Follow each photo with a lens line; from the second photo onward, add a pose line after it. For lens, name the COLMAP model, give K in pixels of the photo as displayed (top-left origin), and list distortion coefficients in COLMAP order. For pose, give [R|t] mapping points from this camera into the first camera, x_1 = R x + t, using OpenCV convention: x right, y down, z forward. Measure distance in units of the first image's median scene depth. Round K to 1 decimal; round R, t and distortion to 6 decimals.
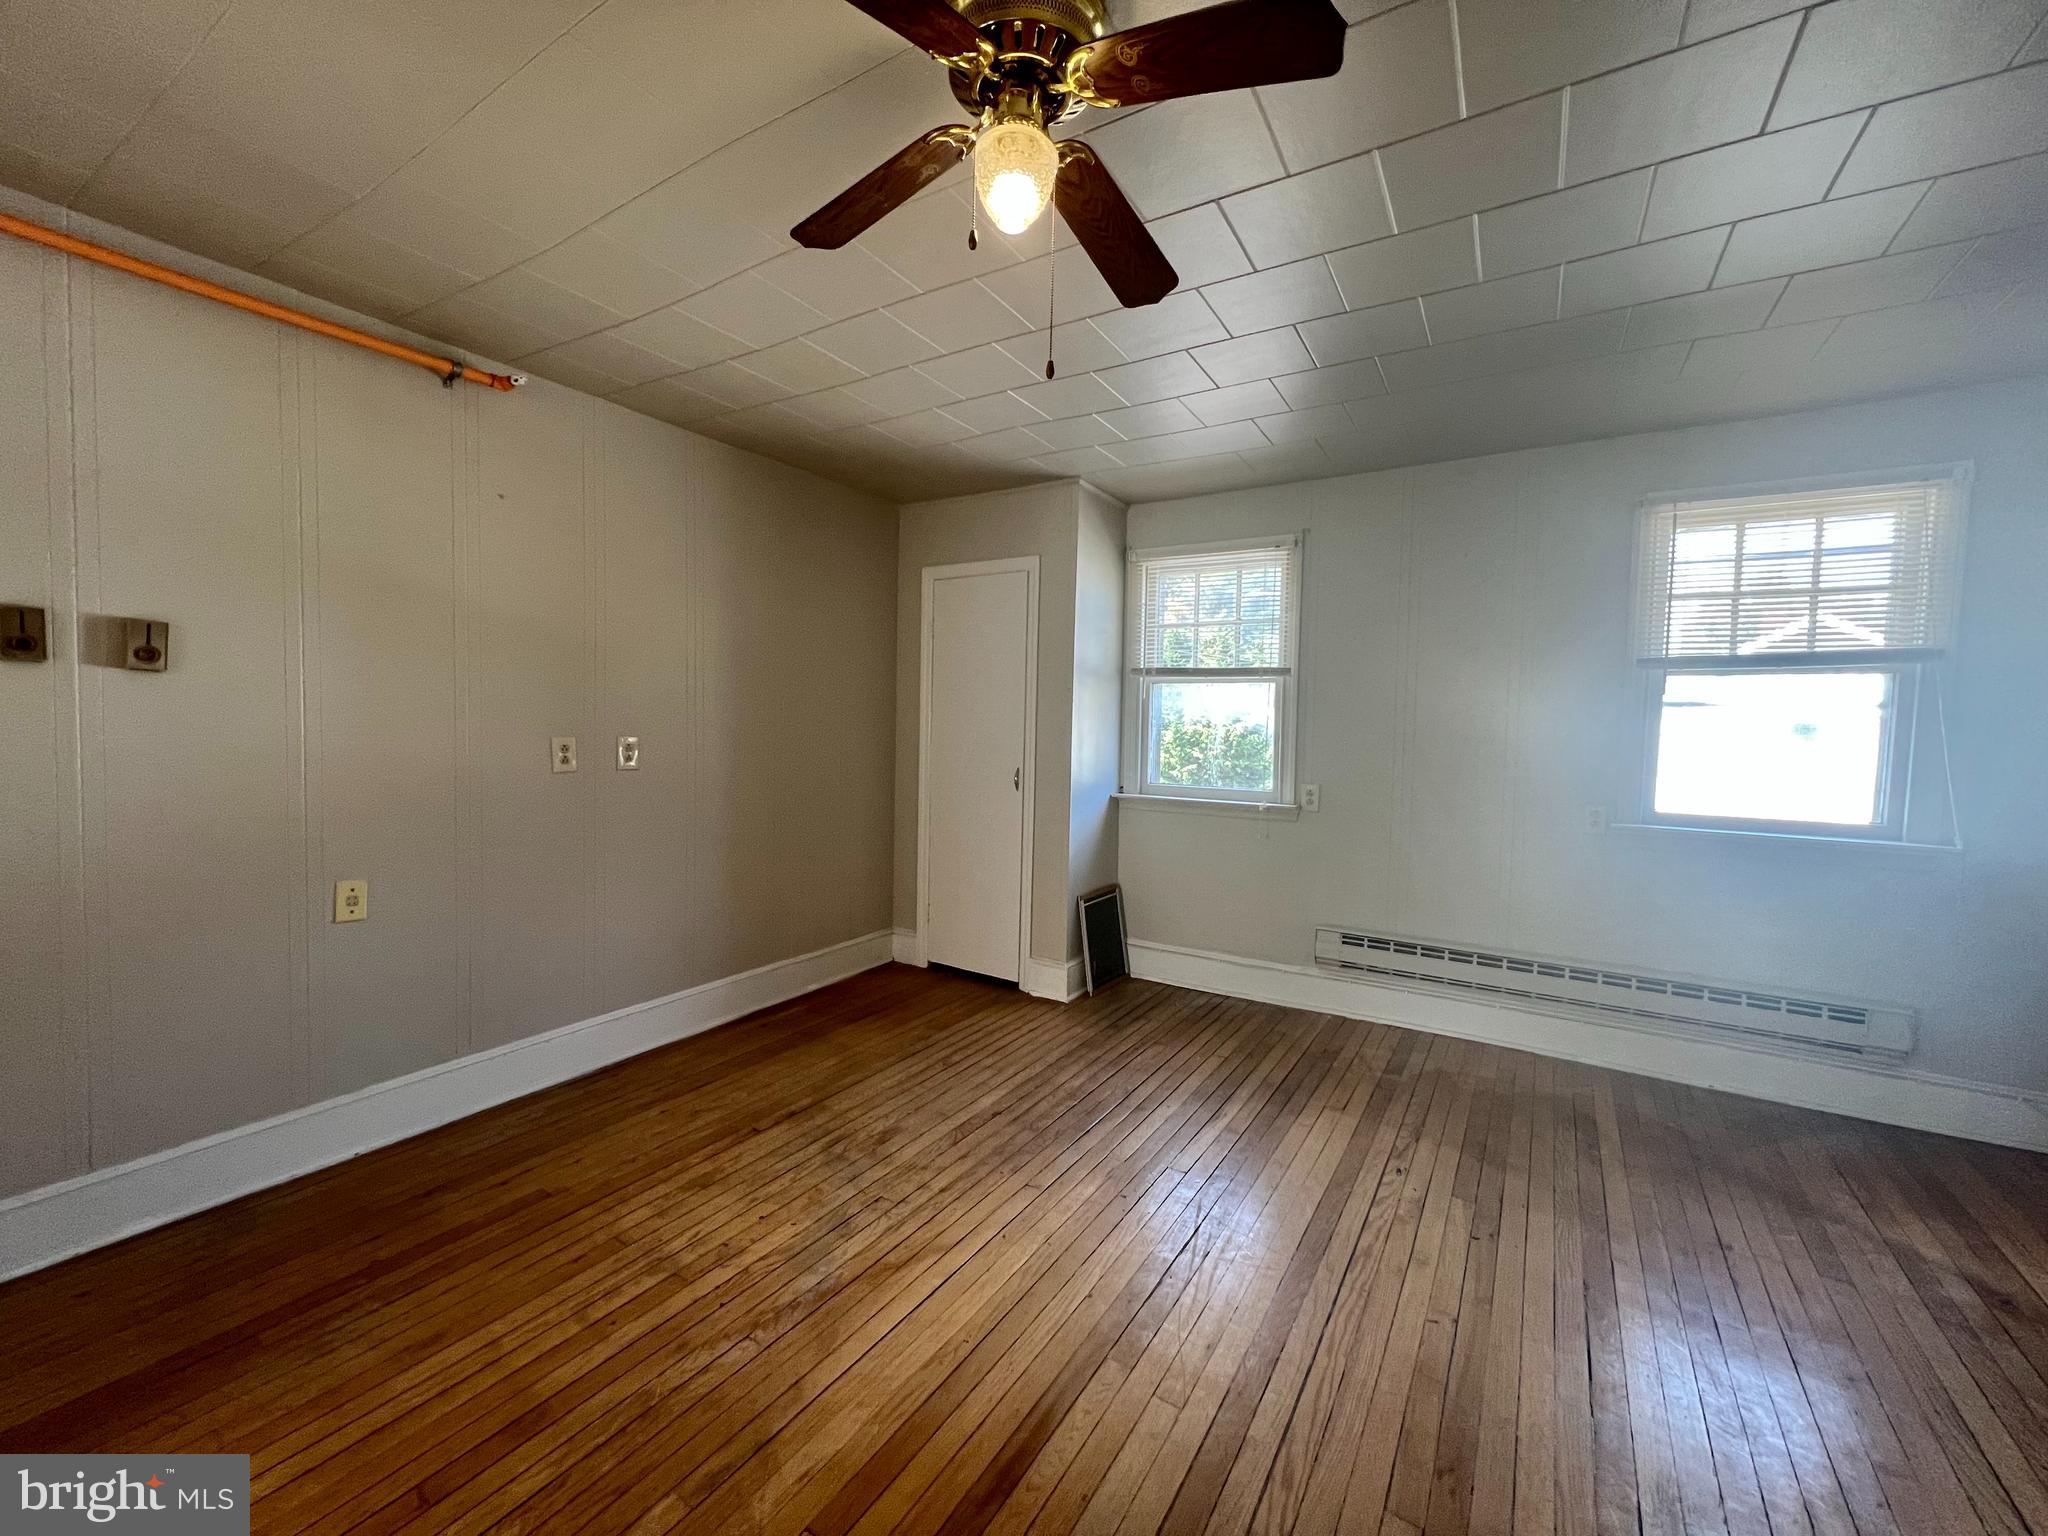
lens RADIAL K [[817.1, 0, 1021.5], [0, 817.1, 770.4], [0, 0, 1]] dist [-0.003008, 0.000323]
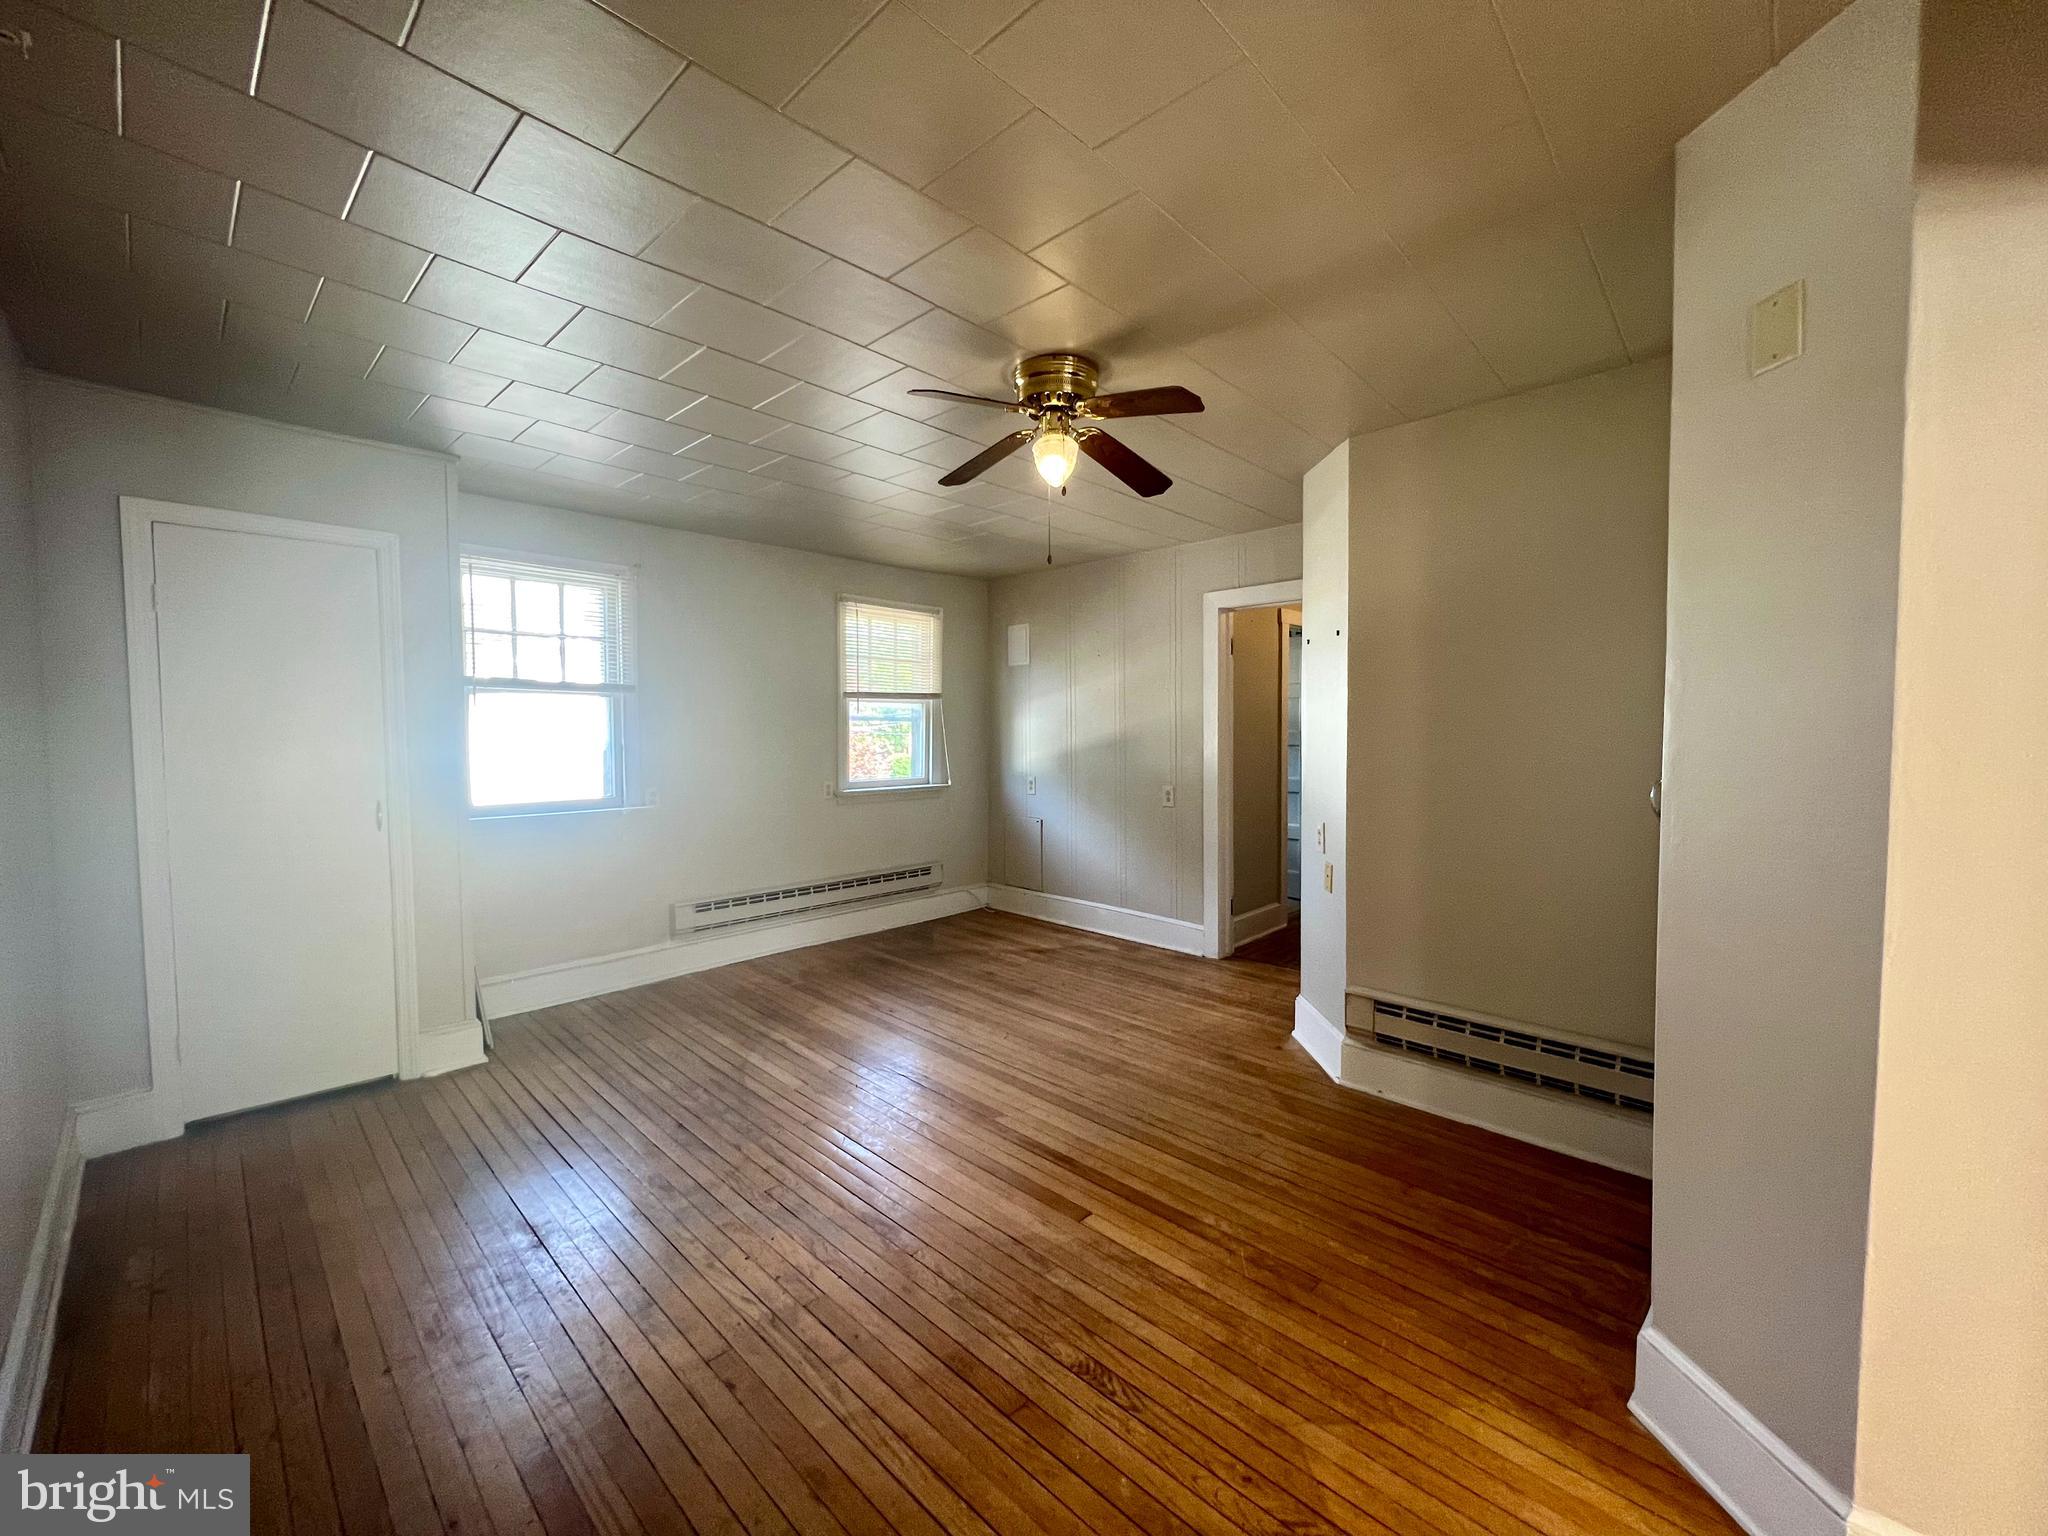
lens RADIAL K [[817.1, 0, 1014.8], [0, 817.1, 777.2], [0, 0, 1]] dist [-0.003008, 0.000323]
pose [[0.200071, -0.080455, 0.976473, -0.982482], [0.060556, 0.995733, 0.069634, -0.067346], [-0.977908, 0.045199, 0.204089, 0.382814]]
